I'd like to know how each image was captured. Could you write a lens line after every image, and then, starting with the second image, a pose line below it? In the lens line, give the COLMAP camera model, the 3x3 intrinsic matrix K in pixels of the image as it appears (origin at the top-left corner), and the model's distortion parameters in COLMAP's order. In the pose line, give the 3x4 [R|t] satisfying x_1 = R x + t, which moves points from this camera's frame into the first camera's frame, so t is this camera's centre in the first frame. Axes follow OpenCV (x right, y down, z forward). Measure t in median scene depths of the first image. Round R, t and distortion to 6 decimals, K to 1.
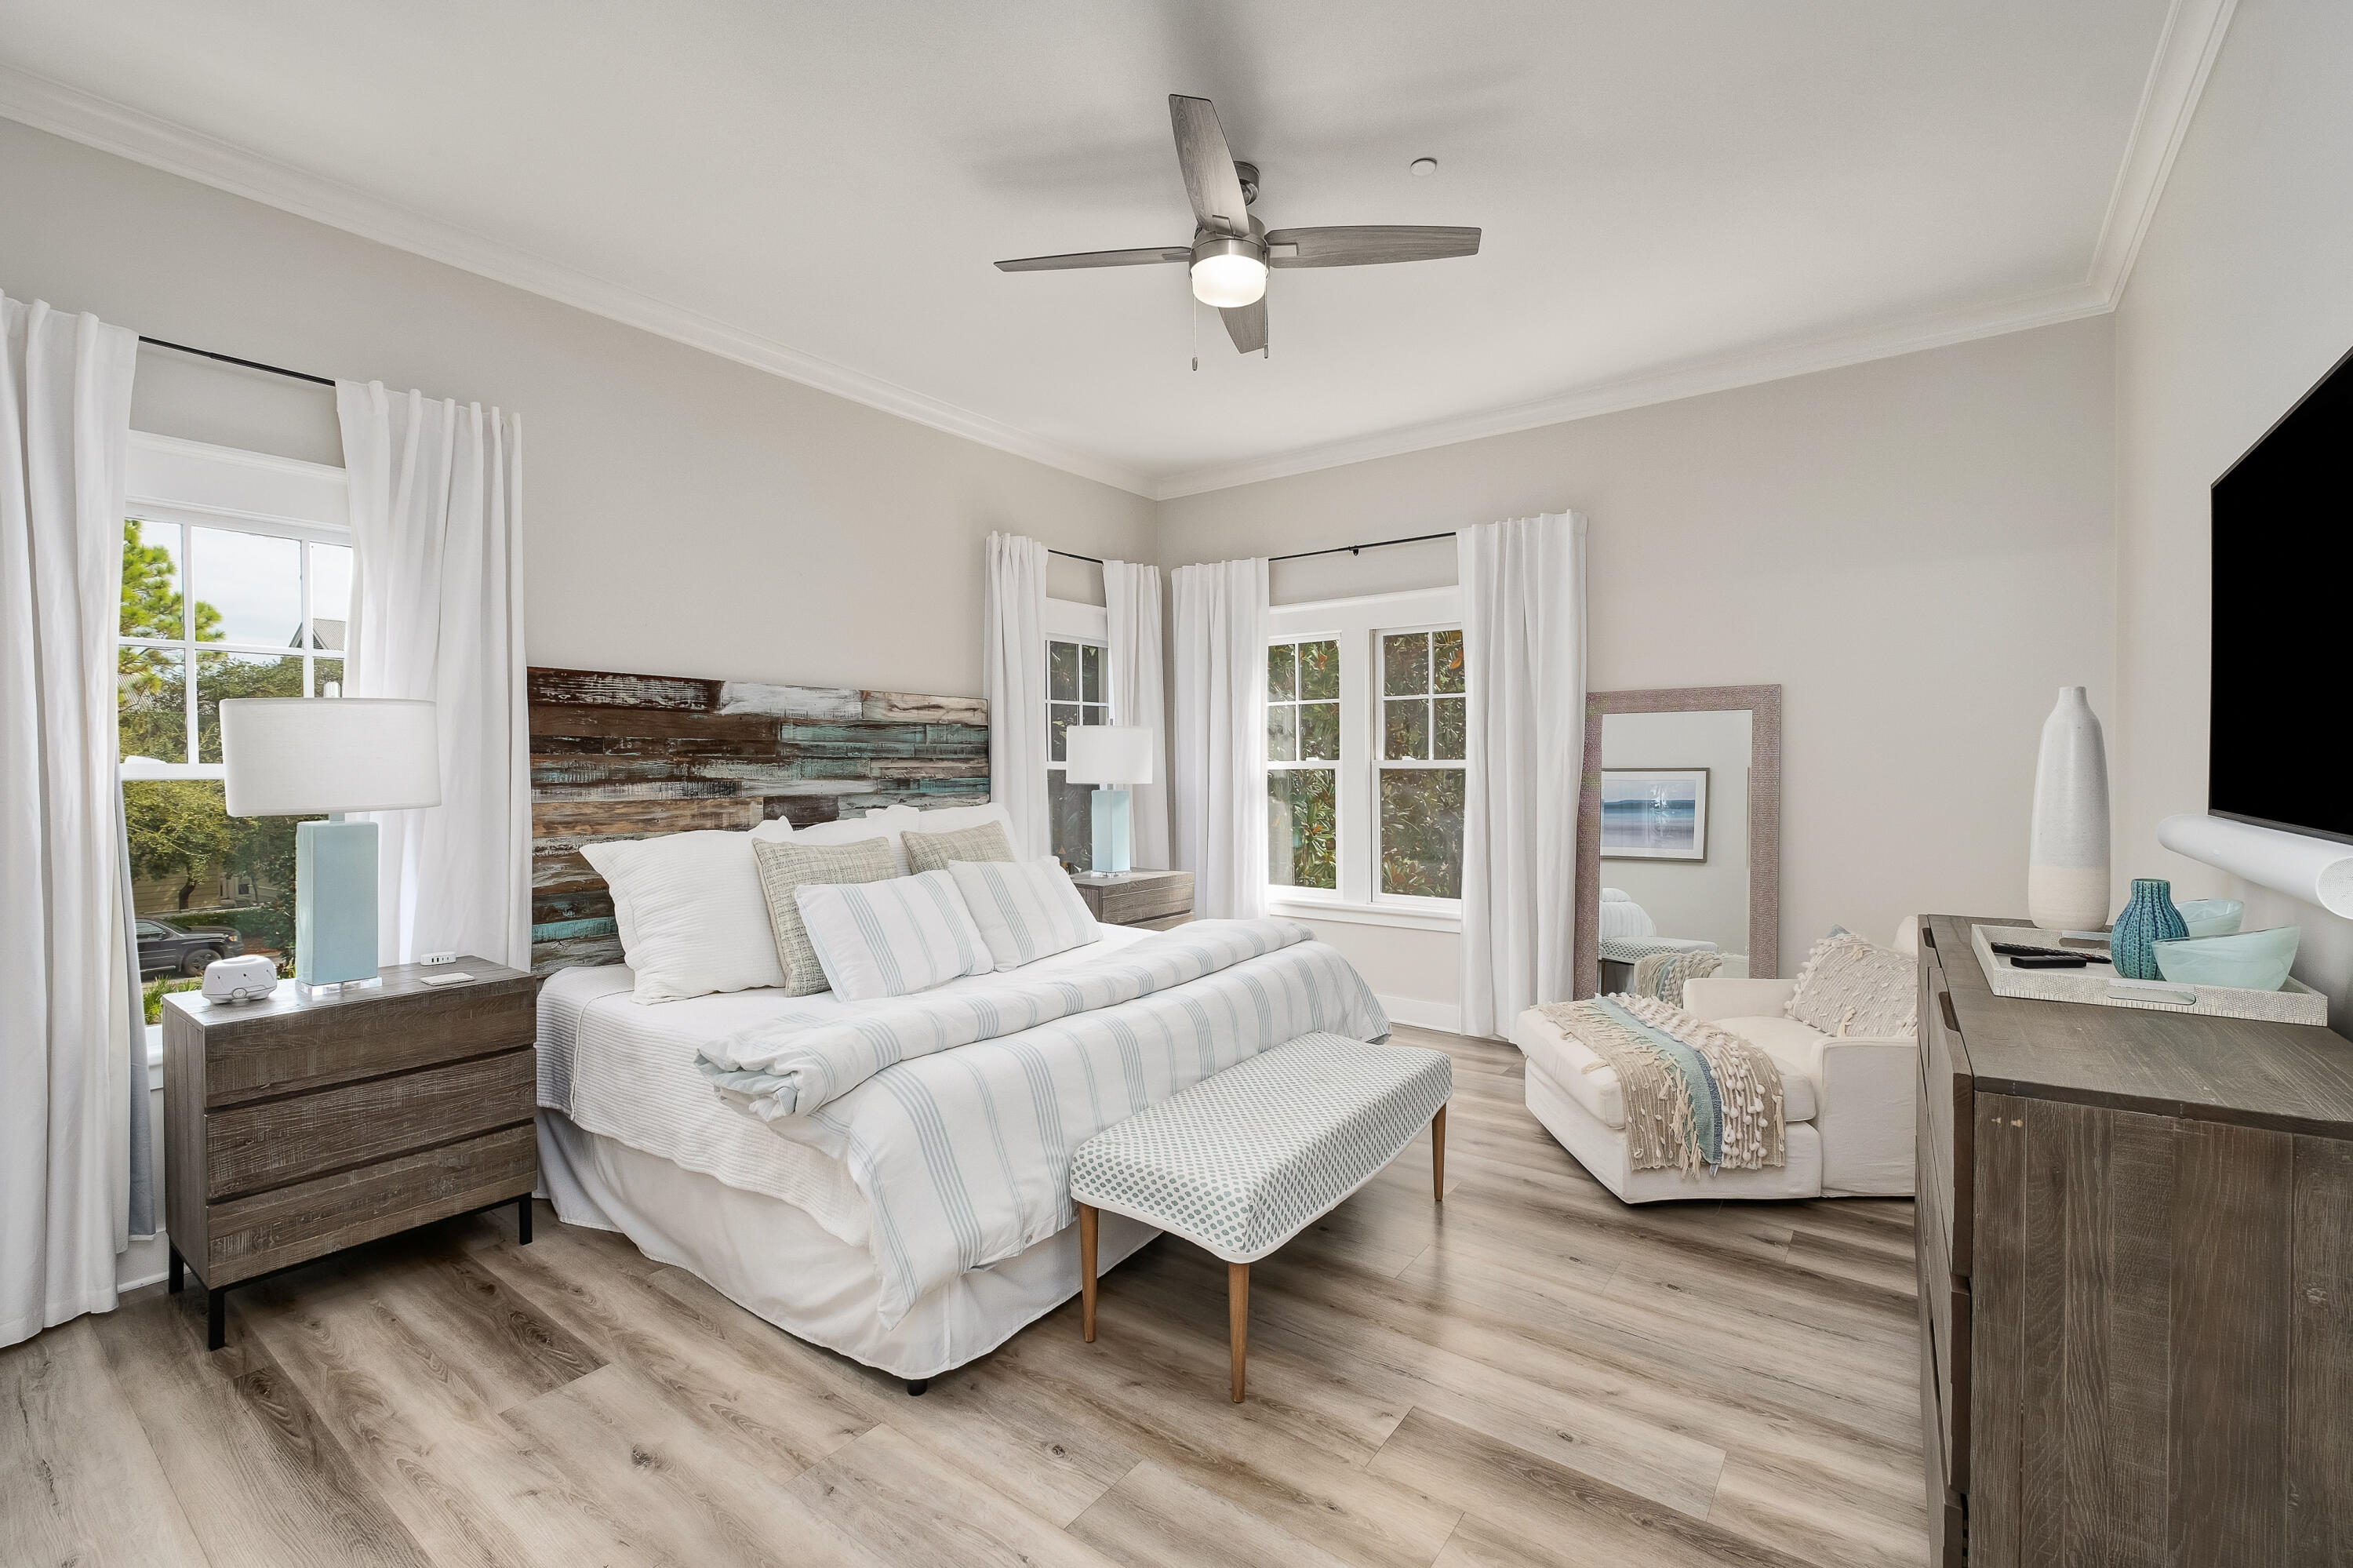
lens RADIAL K [[1022.9, 0, 1171.5], [0, 1022.9, 782.9], [0, 0, 1]] dist [0.001502, -0.001793]
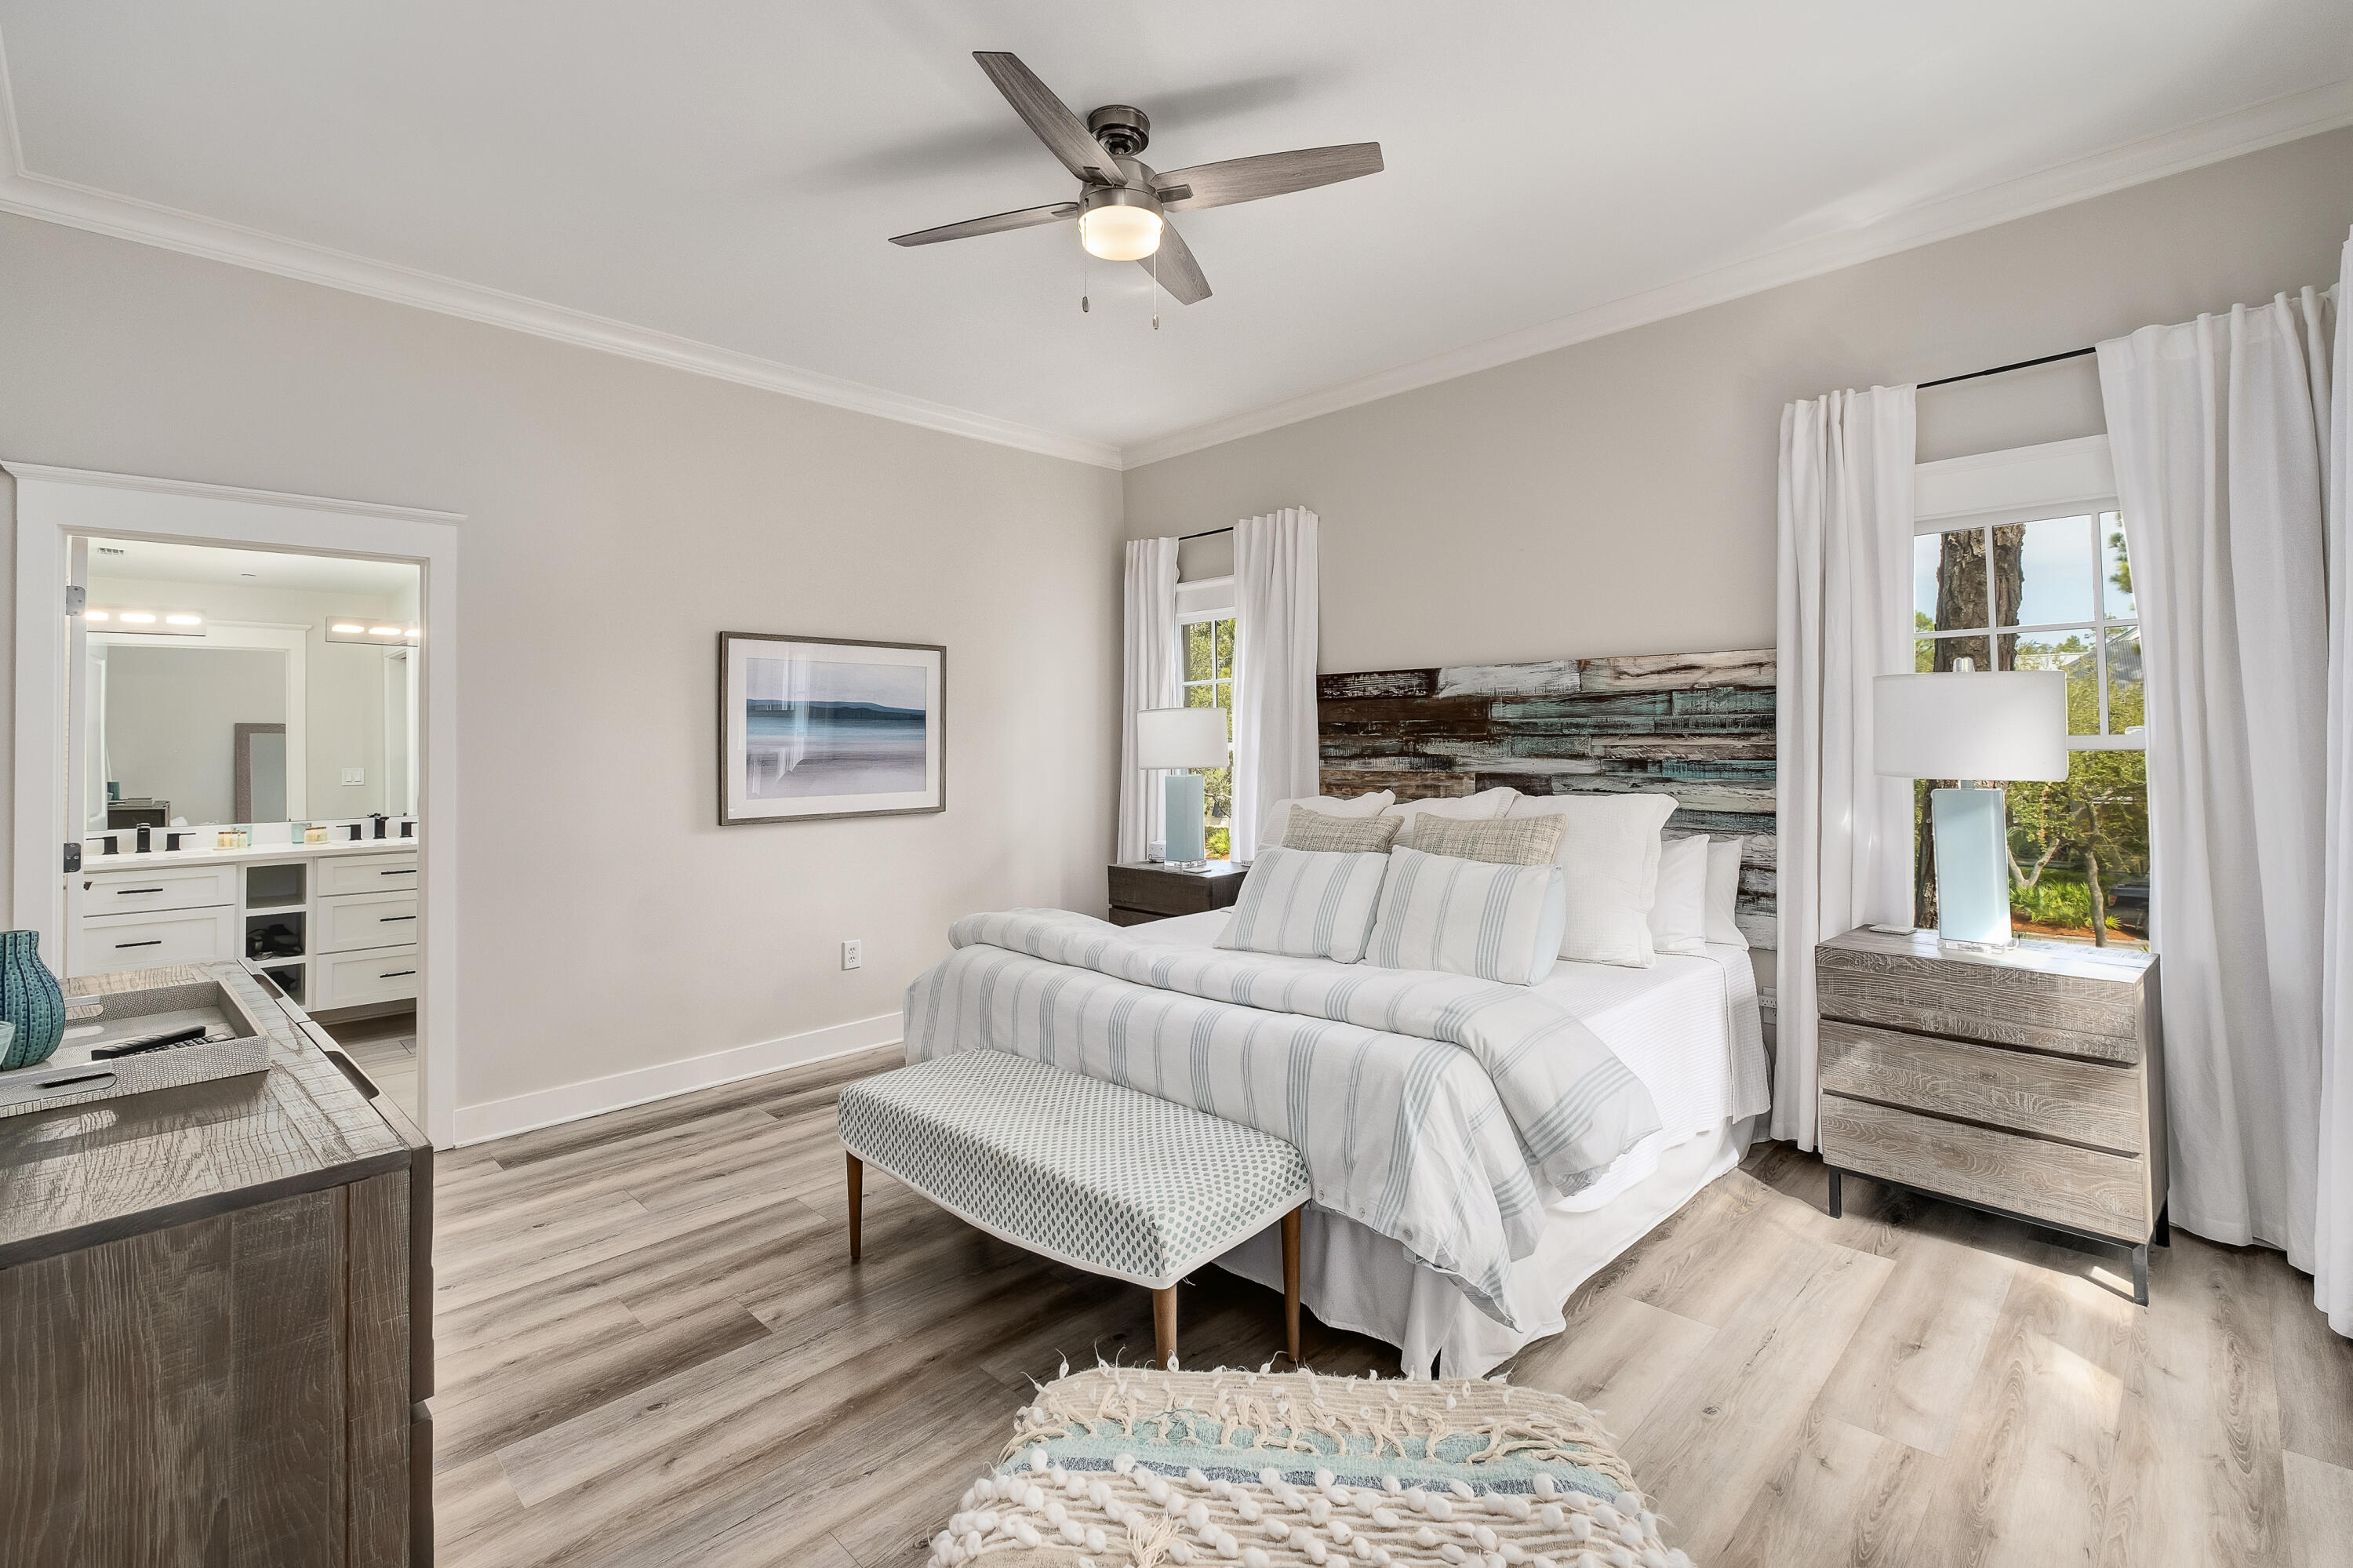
lens RADIAL K [[1022.9, 0, 1197.0], [0, 1022.9, 721.7], [0, 0, 1]] dist [0.001502, -0.001793]
pose [[-0.123805, -0.011255, -0.992243, 0.683946], [-0.007163, 0.999920, -0.010448, -0.025965], [0.992281, 0.005814, -0.123876, 0.841638]]
